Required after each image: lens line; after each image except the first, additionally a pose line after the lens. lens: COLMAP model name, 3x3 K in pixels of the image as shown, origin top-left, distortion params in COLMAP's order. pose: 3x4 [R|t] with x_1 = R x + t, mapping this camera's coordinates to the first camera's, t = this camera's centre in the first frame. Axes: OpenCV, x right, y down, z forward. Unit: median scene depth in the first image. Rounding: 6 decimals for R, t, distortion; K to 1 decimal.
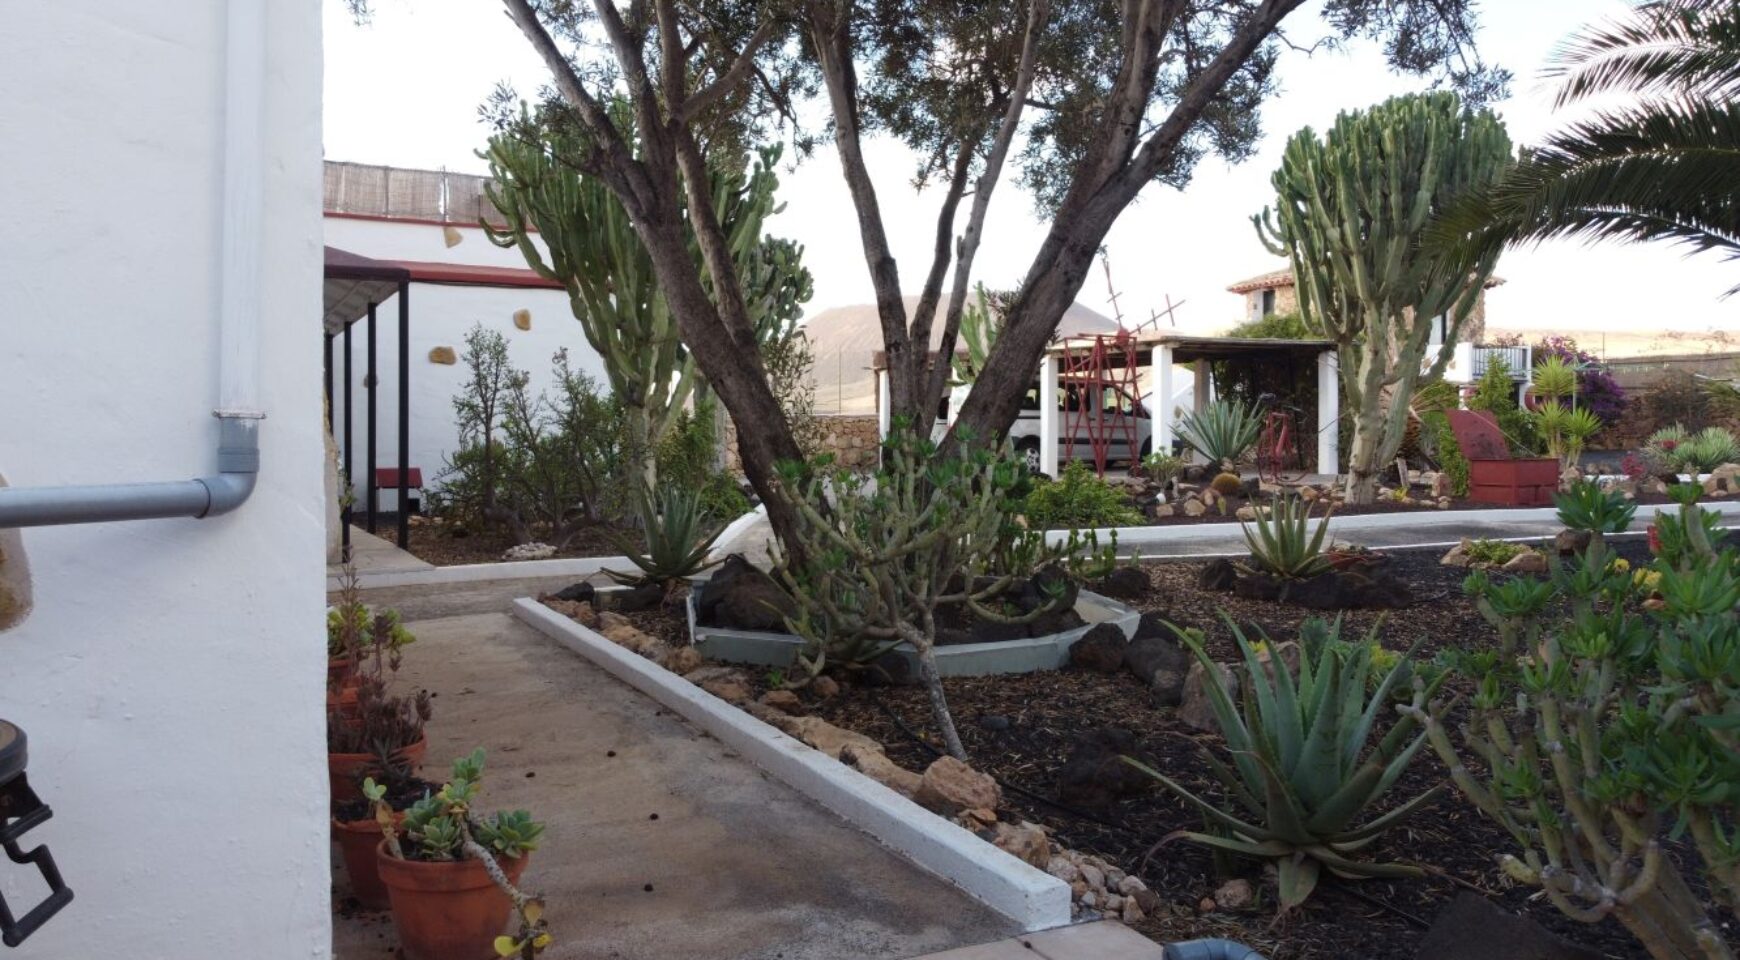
lens RADIAL K [[1317.7, 0, 875.1], [0, 1317.7, 478.3], [0, 0, 1]] dist [-0.013301, 0.007360]
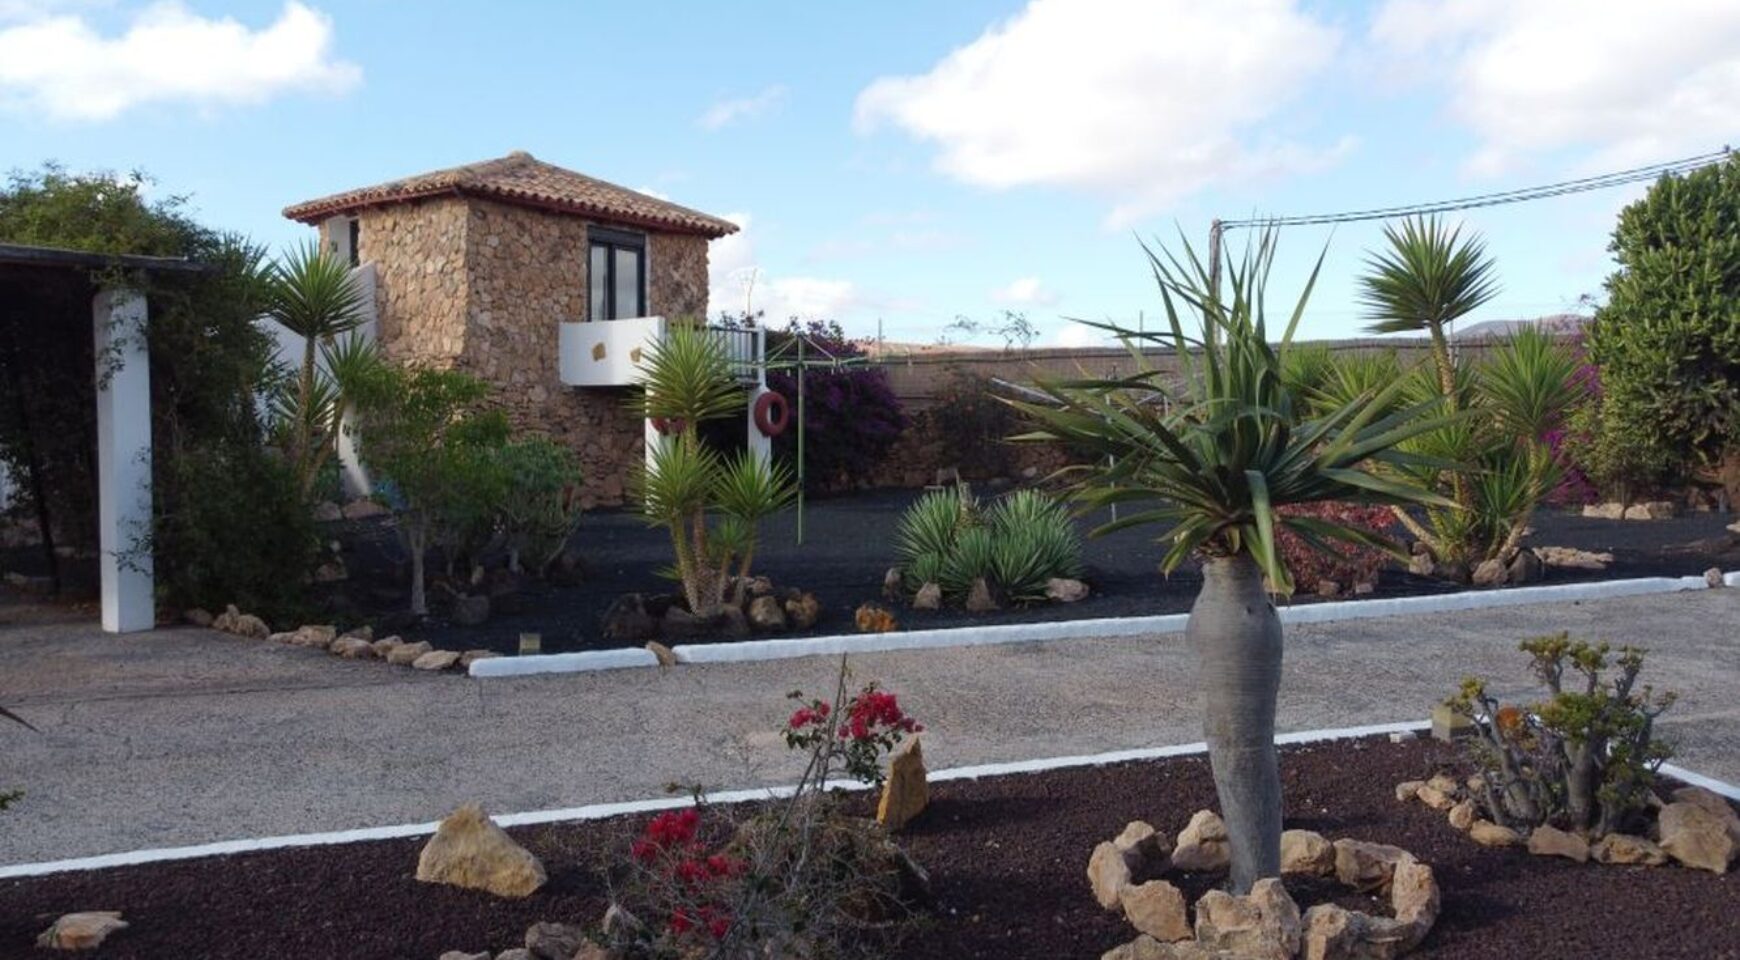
lens RADIAL K [[1317.7, 0, 869.2], [0, 1317.7, 476.8], [0, 0, 1]] dist [-0.013301, 0.007360]
pose [[0.894037, -0.011246, 0.447852, 0.249386], [0.011816, 0.999929, 0.001521, -0.029275], [-0.447837, 0.003932, 0.894106, 0.398598]]
